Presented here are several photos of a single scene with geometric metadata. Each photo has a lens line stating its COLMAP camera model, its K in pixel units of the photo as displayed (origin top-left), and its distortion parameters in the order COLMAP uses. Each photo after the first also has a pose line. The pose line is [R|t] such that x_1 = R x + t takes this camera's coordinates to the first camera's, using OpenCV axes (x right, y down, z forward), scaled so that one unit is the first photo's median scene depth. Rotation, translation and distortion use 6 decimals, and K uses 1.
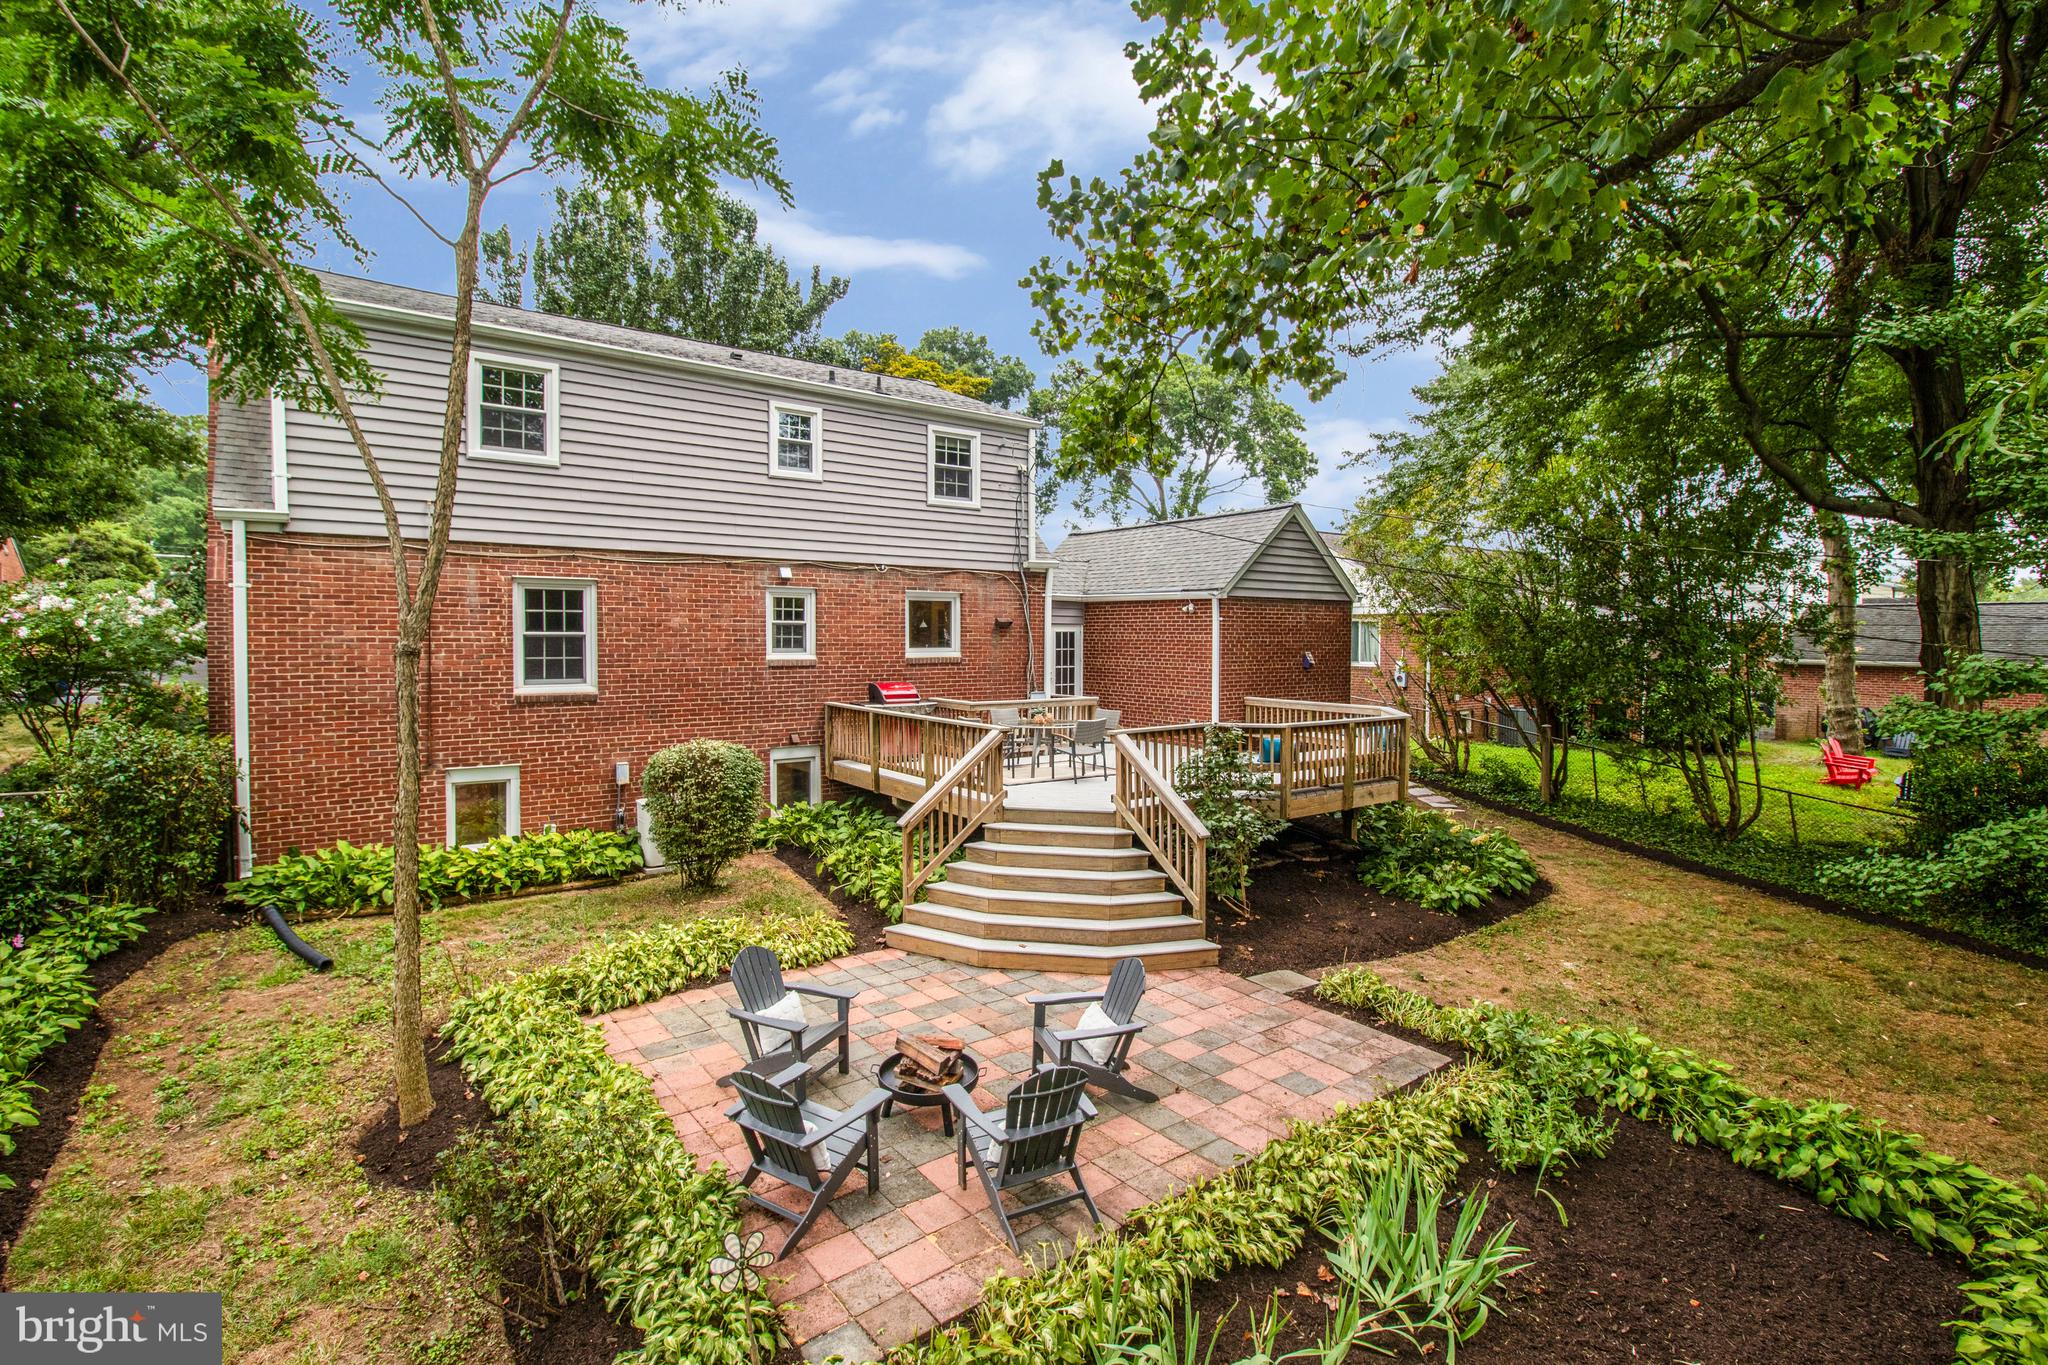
lens RADIAL K [[959.7, 0, 1024.0], [0, 959.7, 682.5], [0, 0, 1]] dist [-0.011158, -0.000319]
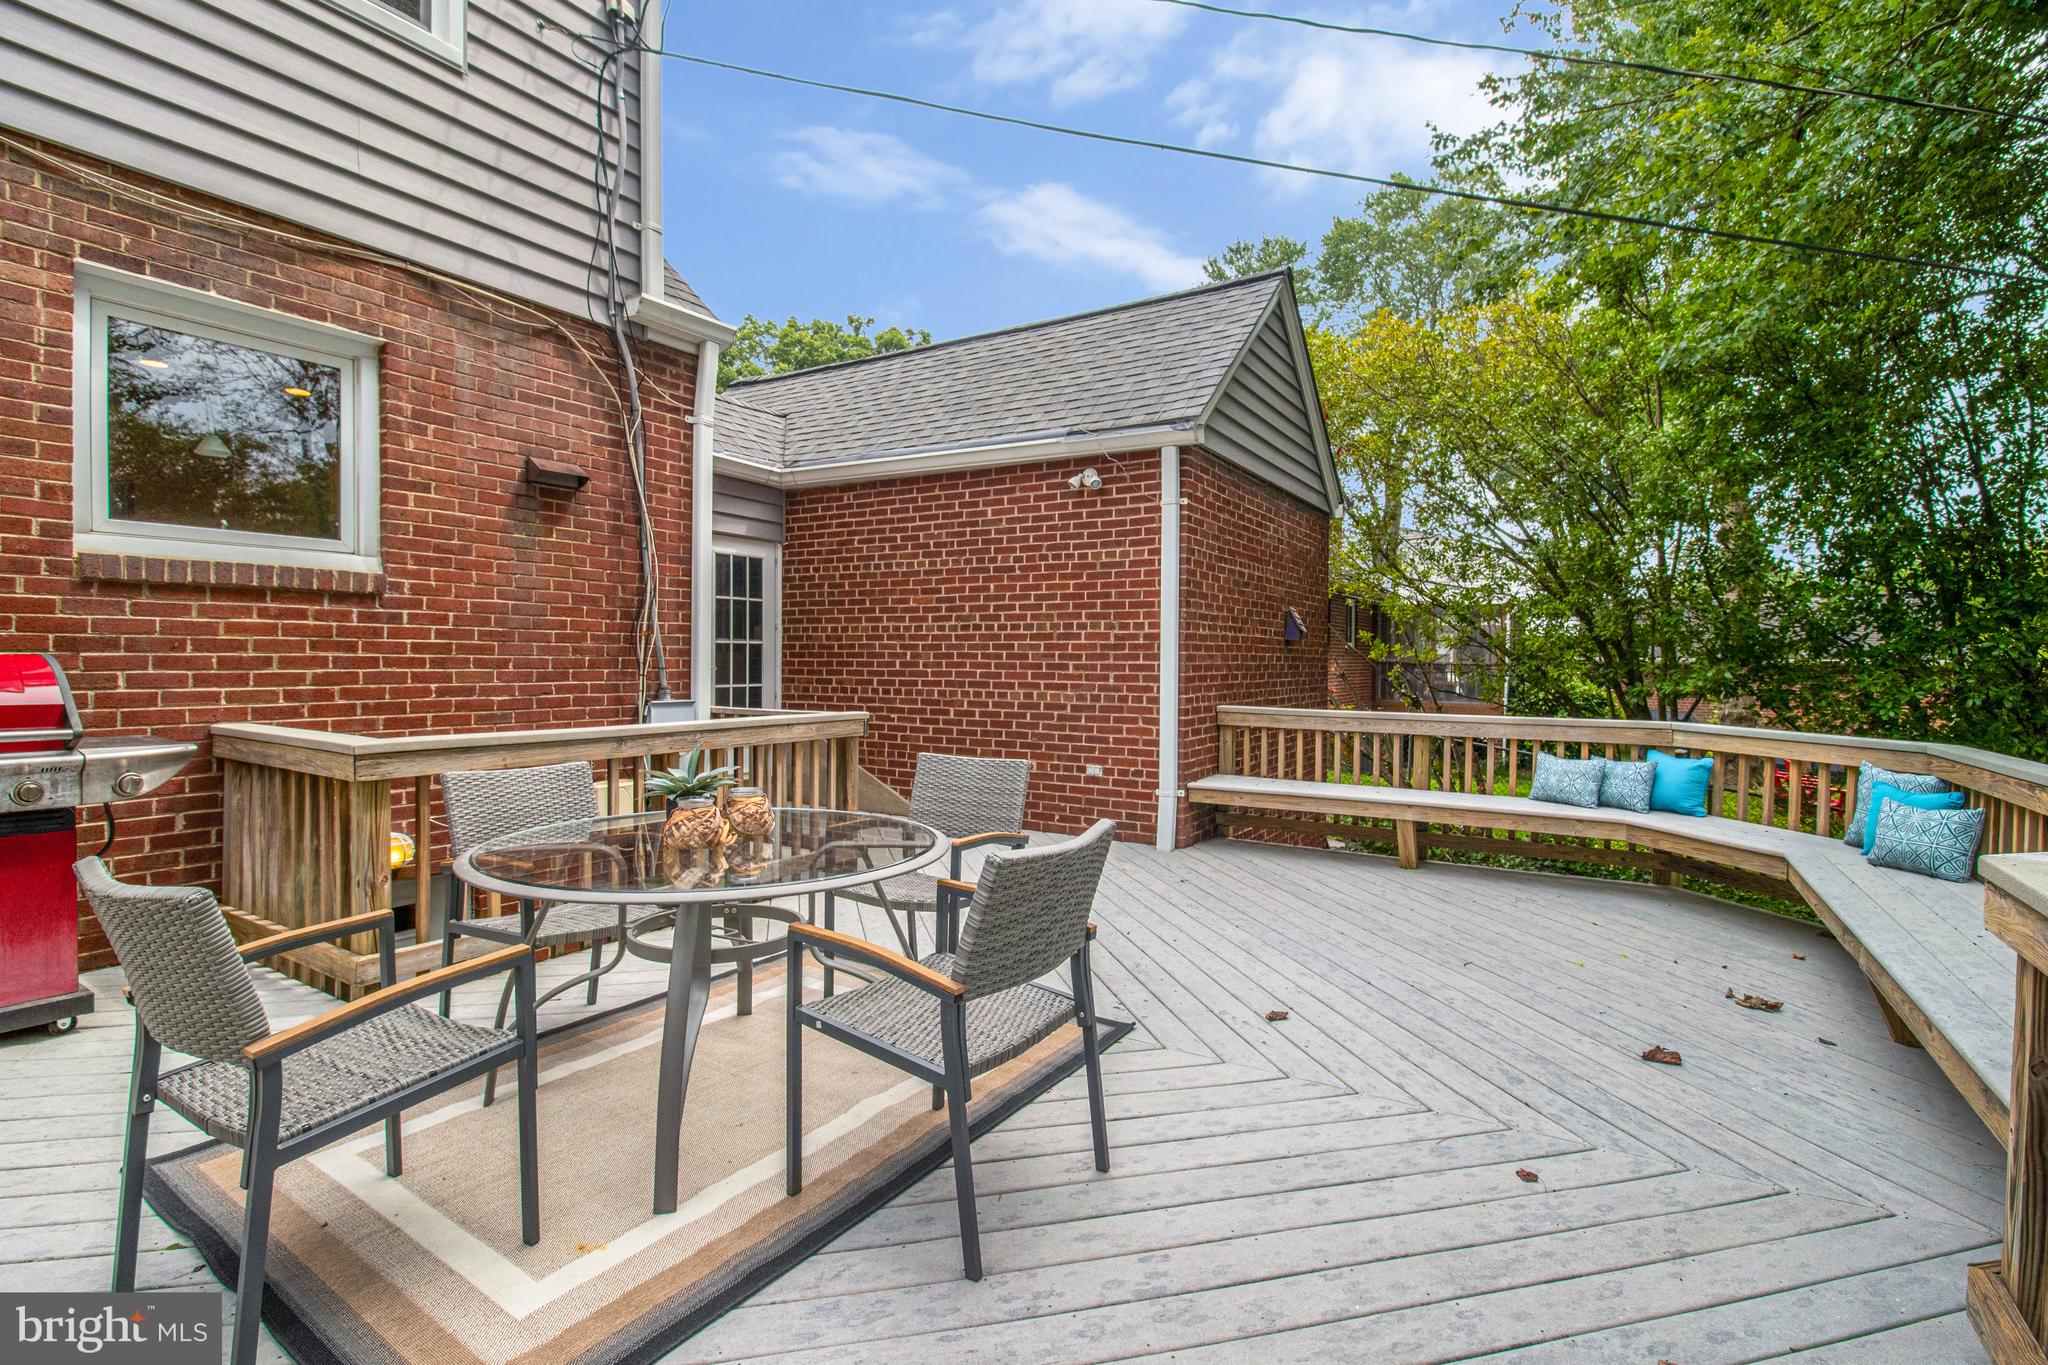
lens RADIAL K [[959.7, 0, 1024.0], [0, 959.7, 682.5], [0, 0, 1]] dist [-0.011158, -0.000319]
pose [[0.929009, -0.004375, 0.370032, 0.005286], [0.012306, 0.999742, -0.019075, 0.013655], [-0.369854, 0.022274, 0.928823, 0.748404]]
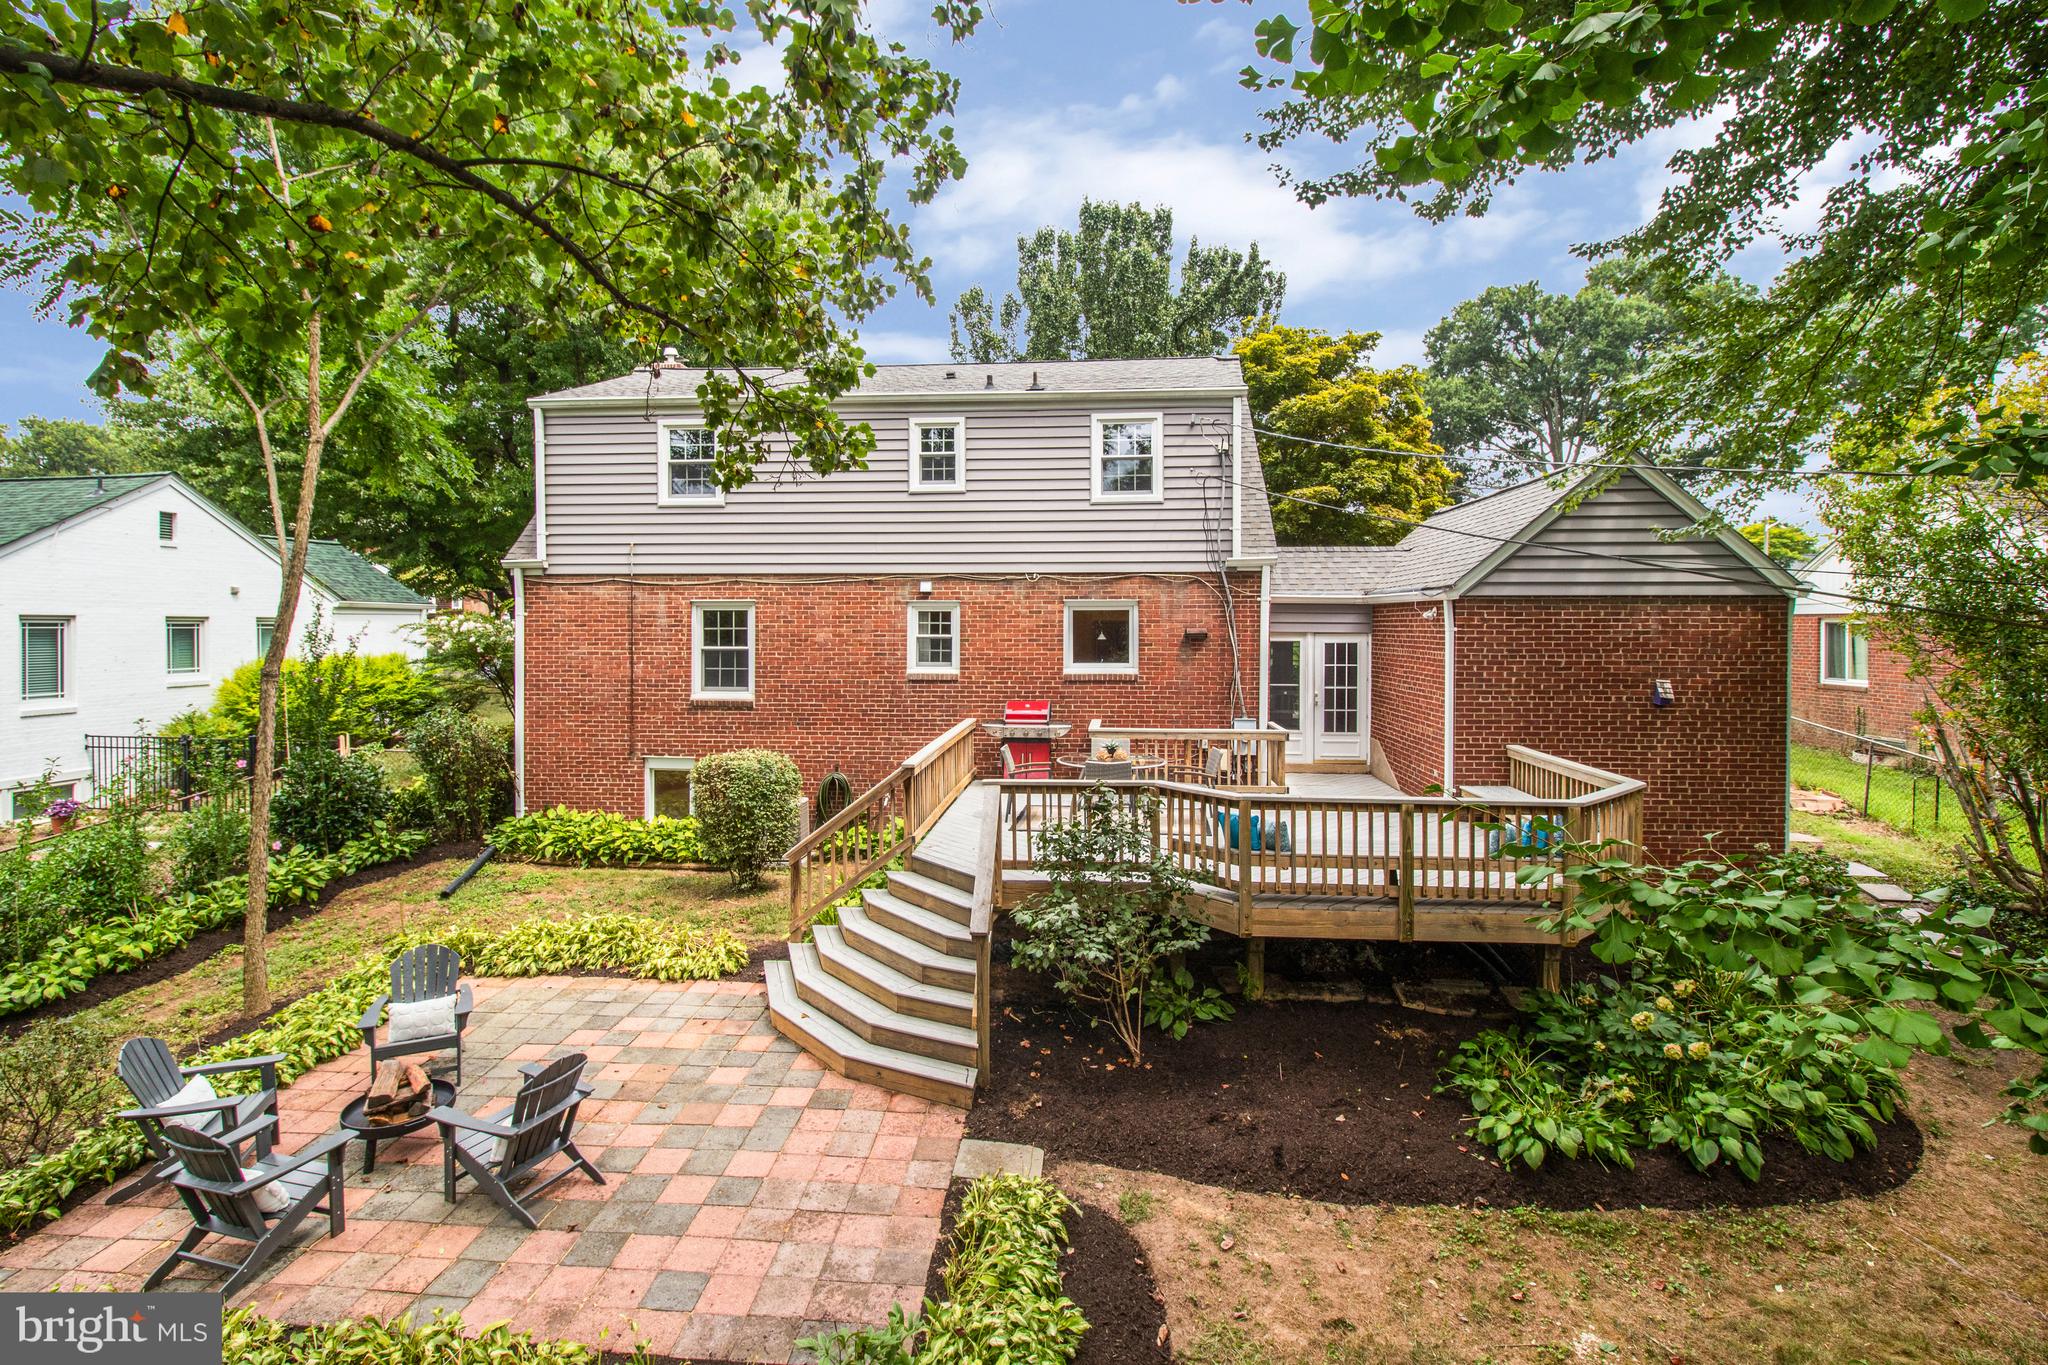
lens RADIAL K [[974.7, 0, 1020.0], [0, 974.7, 648.8], [0, 0, 1]] dist [-0.000493, -0.000072]
pose [[0.745651, 0.010681, -0.666251, 0.489815], [-0.029518, 0.999419, -0.017013, -0.034634], [0.665682, 0.032352, 0.745534, 0.301122]]
